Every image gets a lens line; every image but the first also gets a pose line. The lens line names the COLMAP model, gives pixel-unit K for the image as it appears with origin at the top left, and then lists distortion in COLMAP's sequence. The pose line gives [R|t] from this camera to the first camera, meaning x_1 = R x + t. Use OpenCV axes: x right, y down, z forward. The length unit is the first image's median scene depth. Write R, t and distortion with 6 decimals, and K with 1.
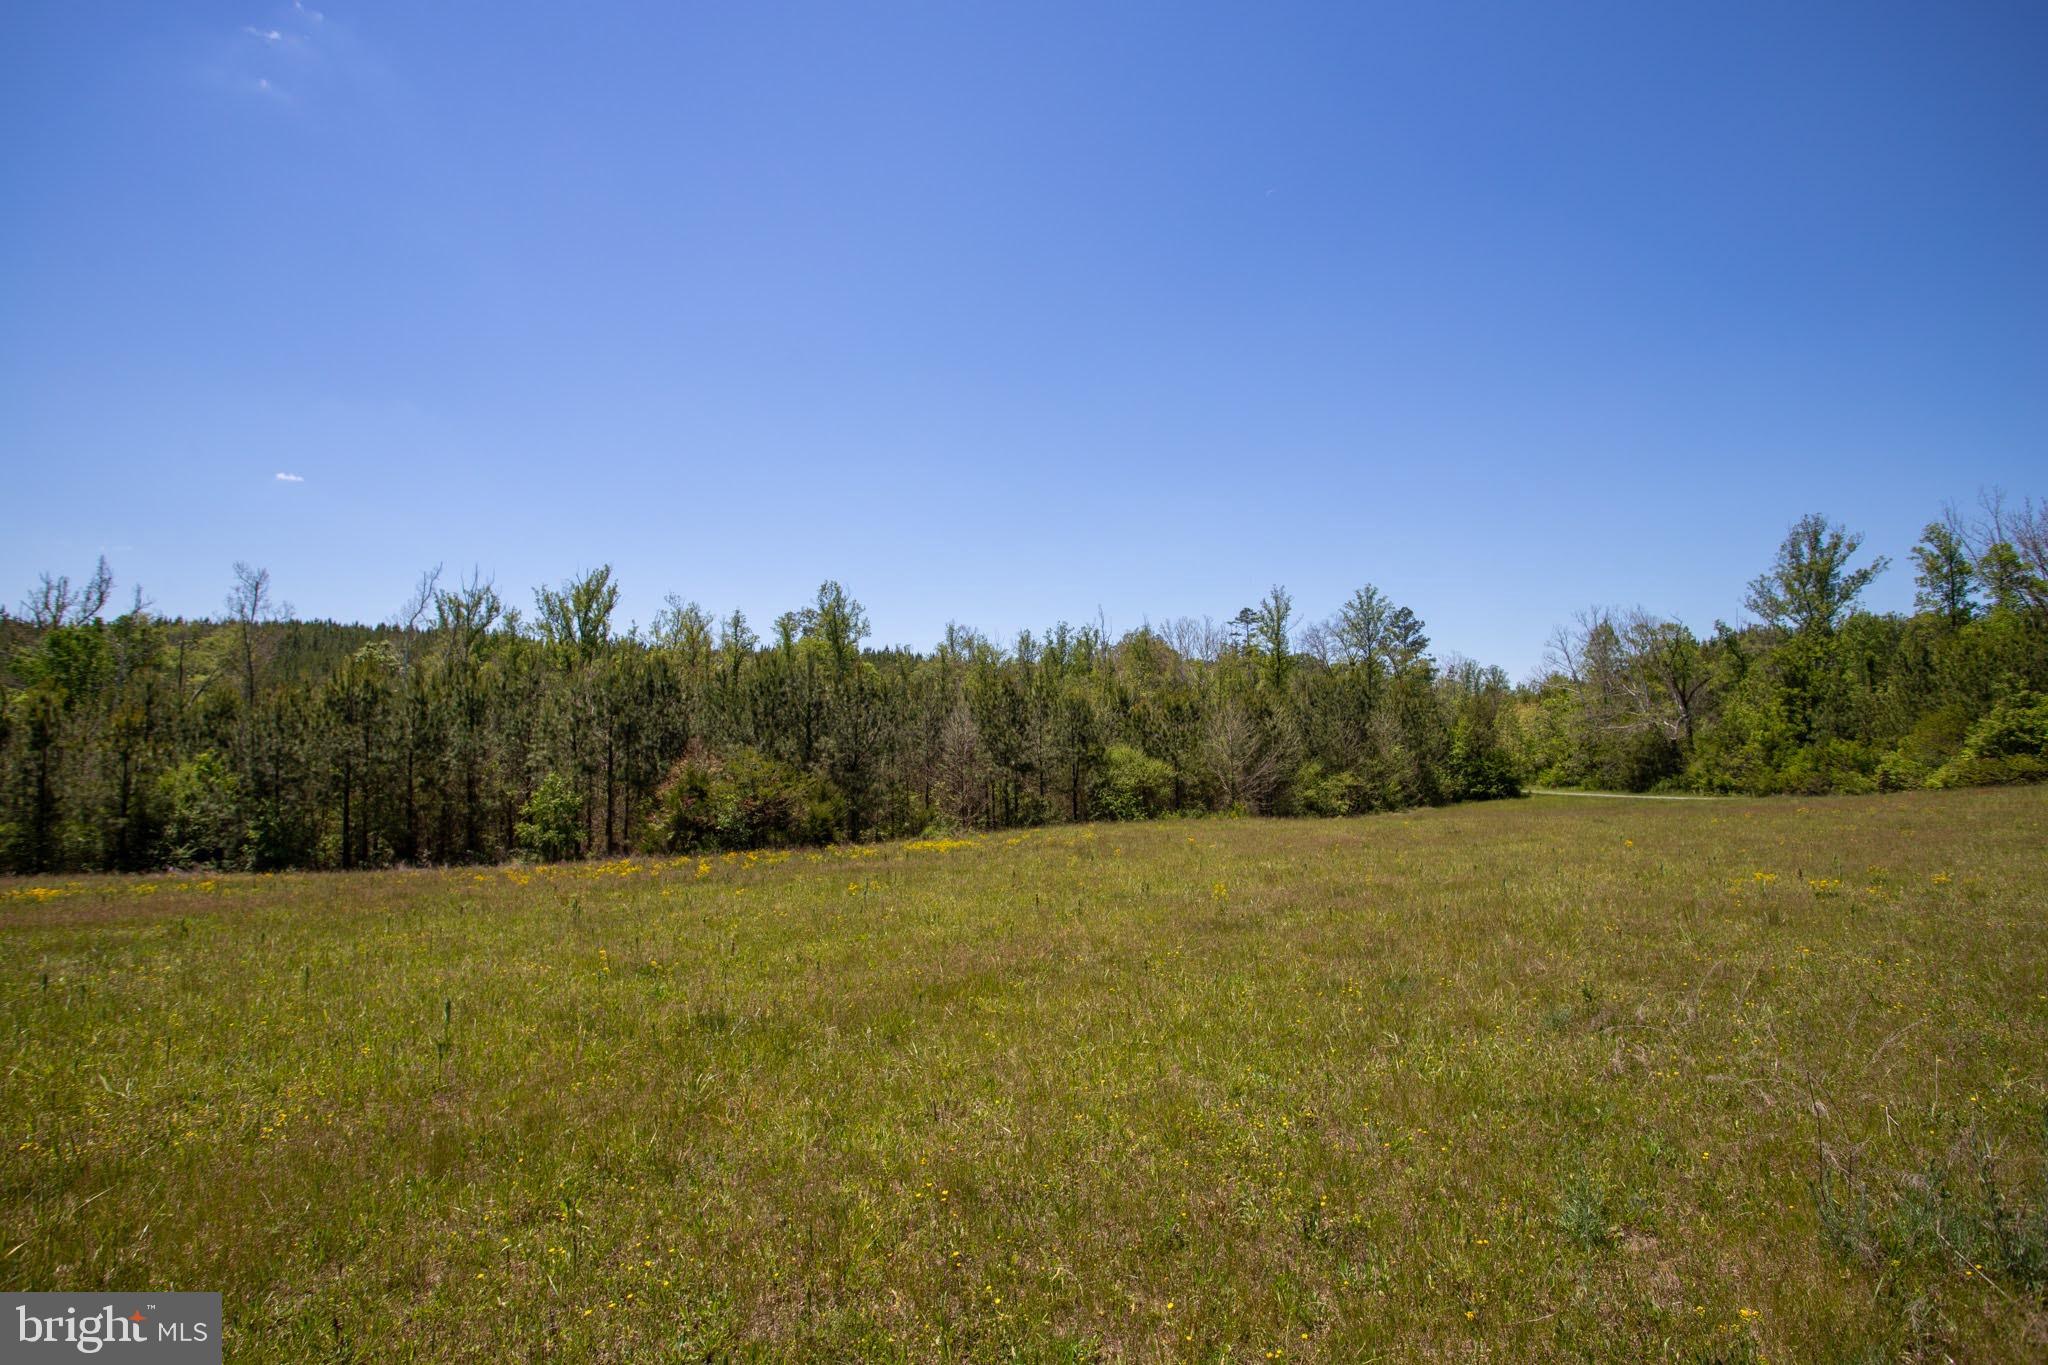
lens RADIAL K [[1046.9, 0, 1020.7], [0, 1046.9, 663.9], [0, 0, 1]] dist [-0.072684, 0.033715]
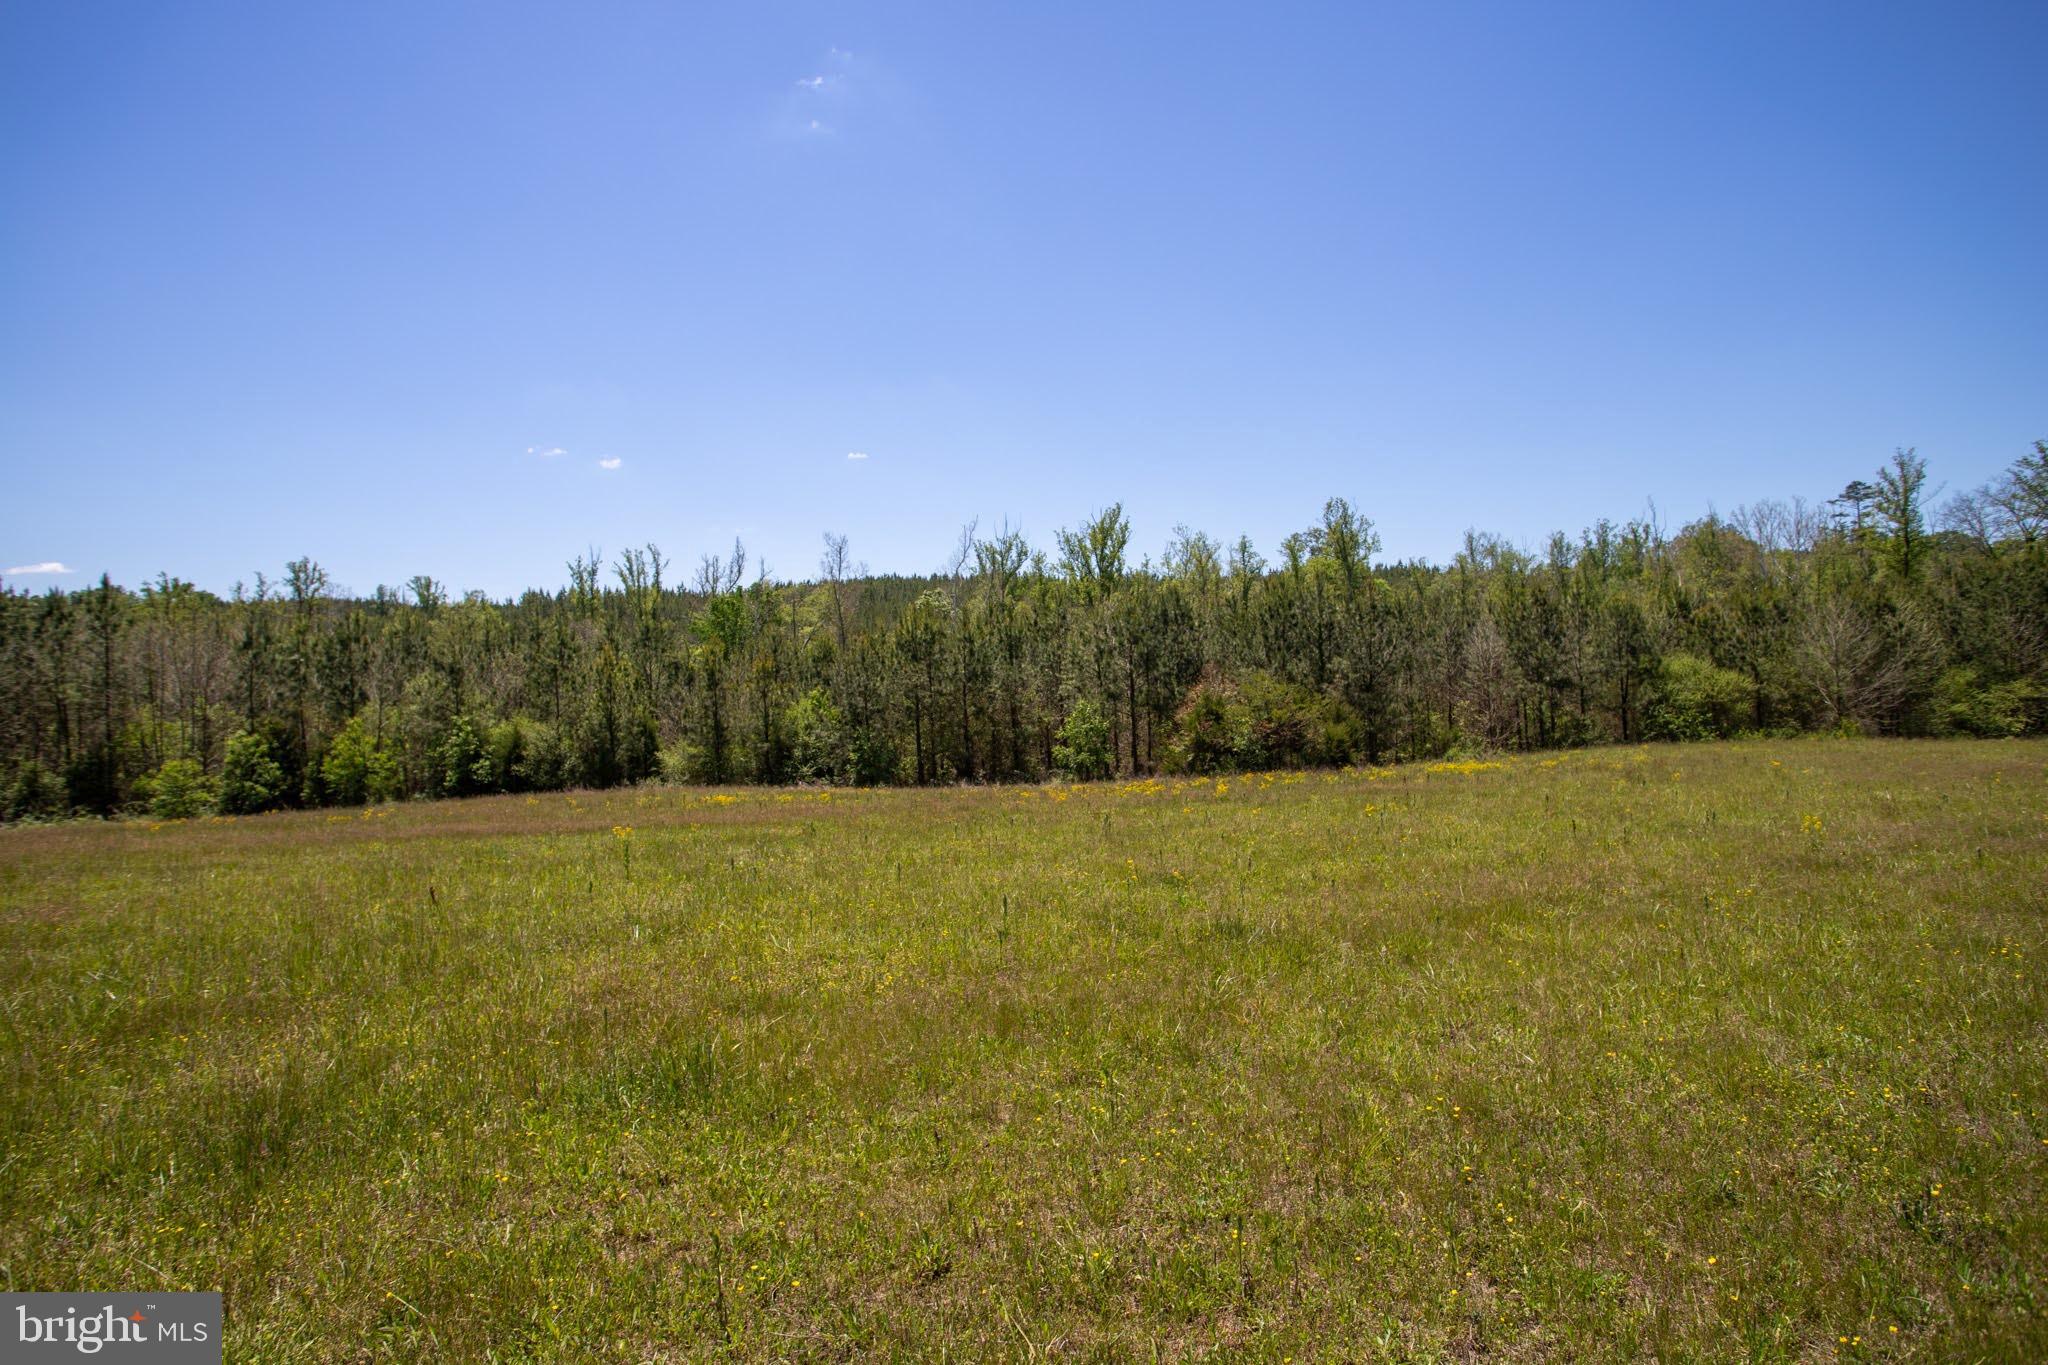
lens RADIAL K [[1046.9, 0, 1022.6], [0, 1046.9, 662.9], [0, 0, 1]] dist [-0.072684, 0.033715]
pose [[0.886519, -0.032322, -0.461561, 0.009114], [0.065808, 0.996224, 0.056635, -0.000528], [0.457988, -0.080582, 0.885299, -0.013590]]
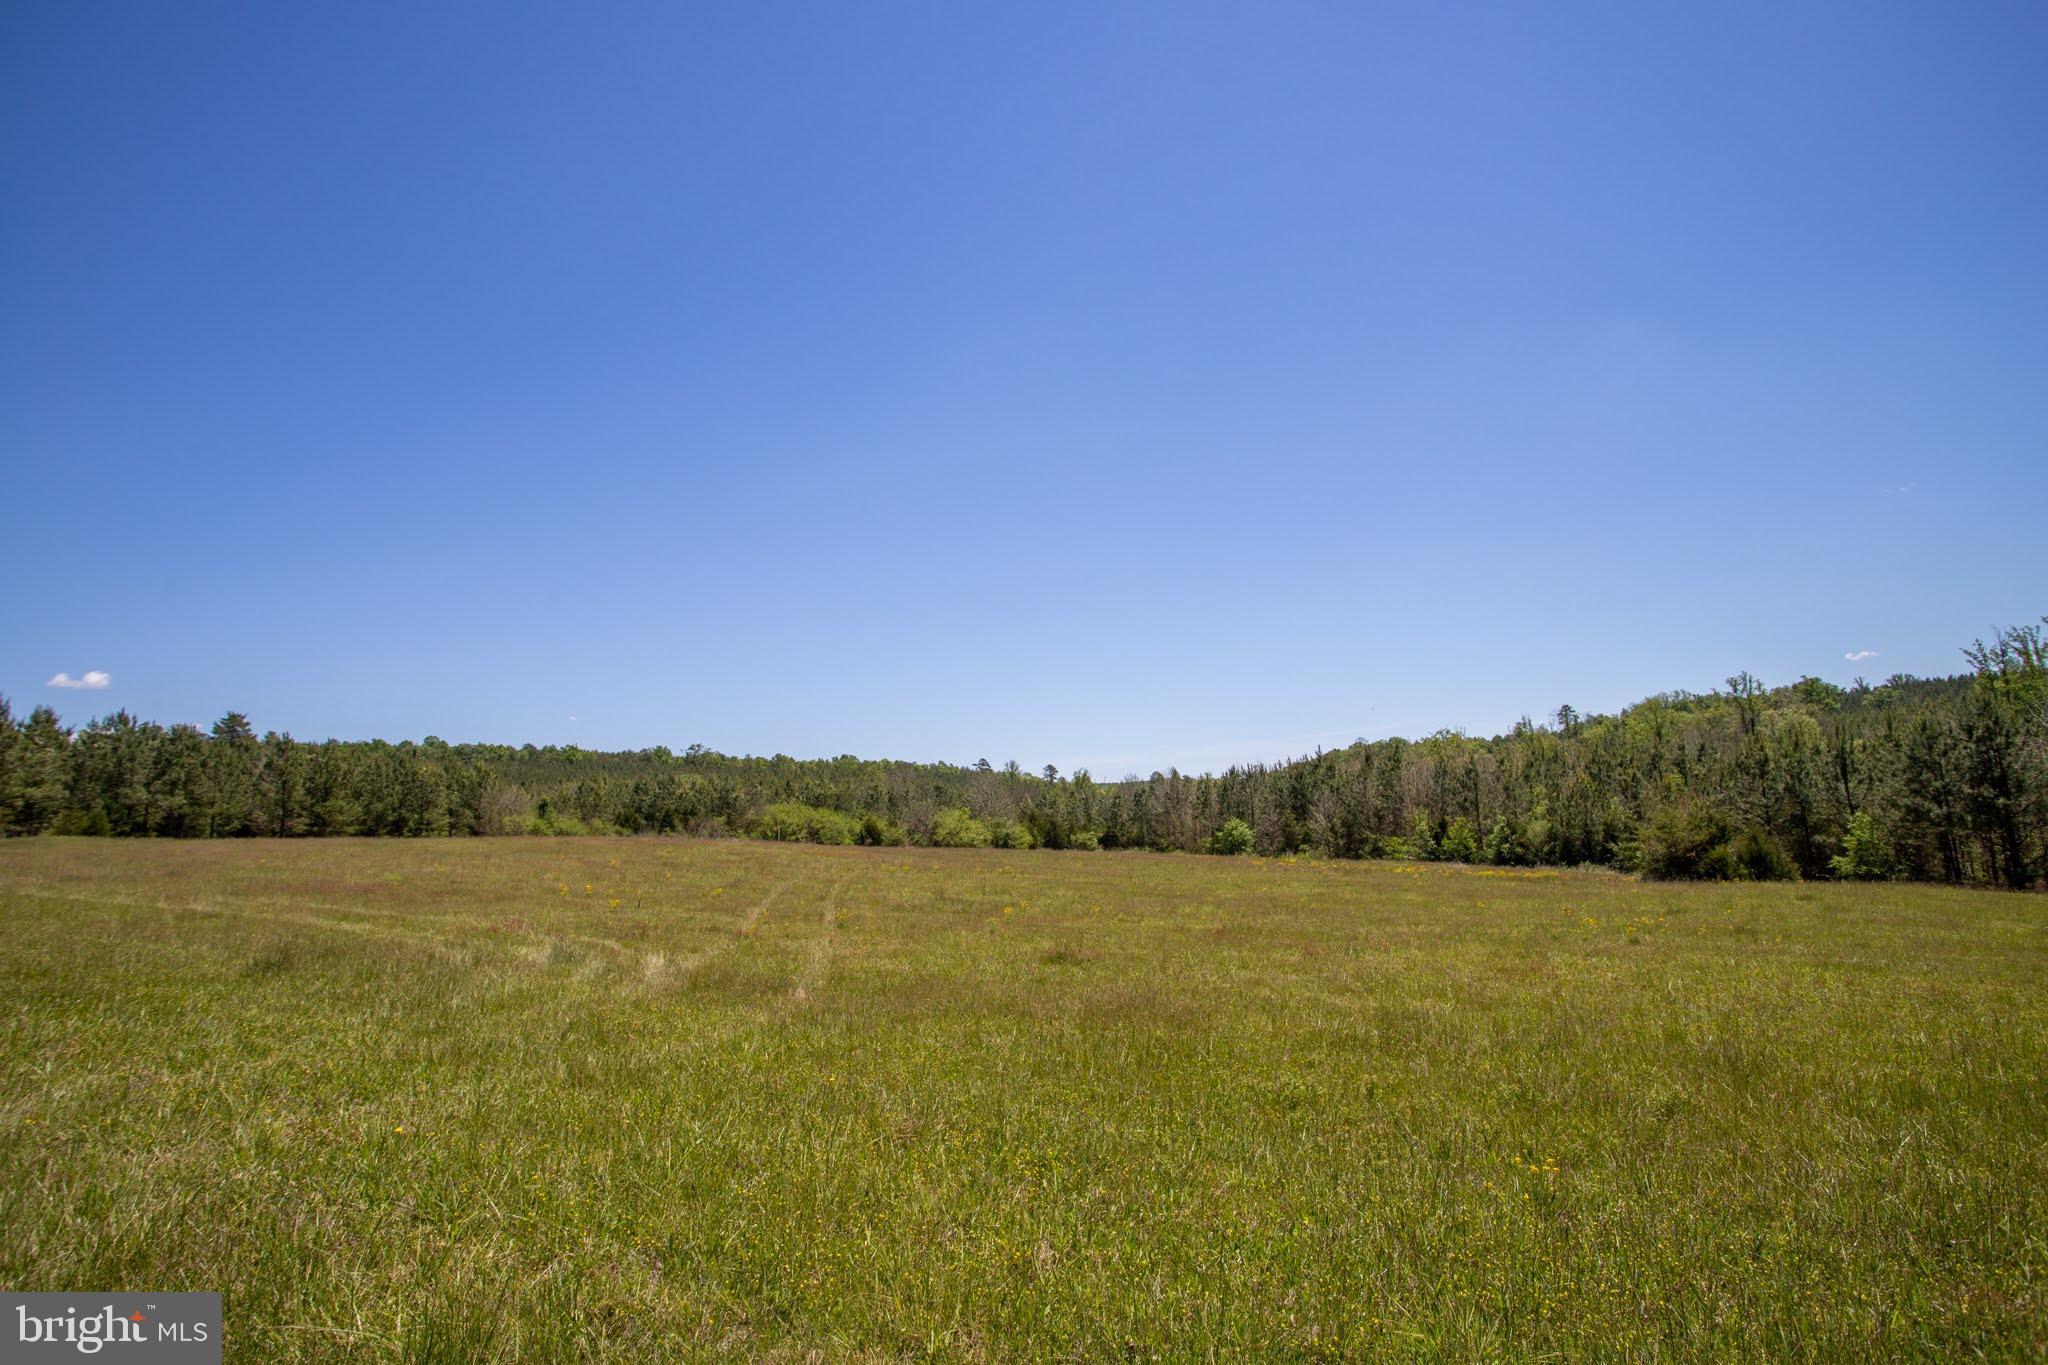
lens RADIAL K [[1046.9, 0, 1011.8], [0, 1046.9, 664.4], [0, 0, 1]] dist [-0.072684, 0.033715]
pose [[-0.377275, -0.120351, -0.918248, 4.526498], [0.107735, 0.979084, -0.172589, 0.157544], [0.919814, -0.164041, -0.356417, 2.636060]]
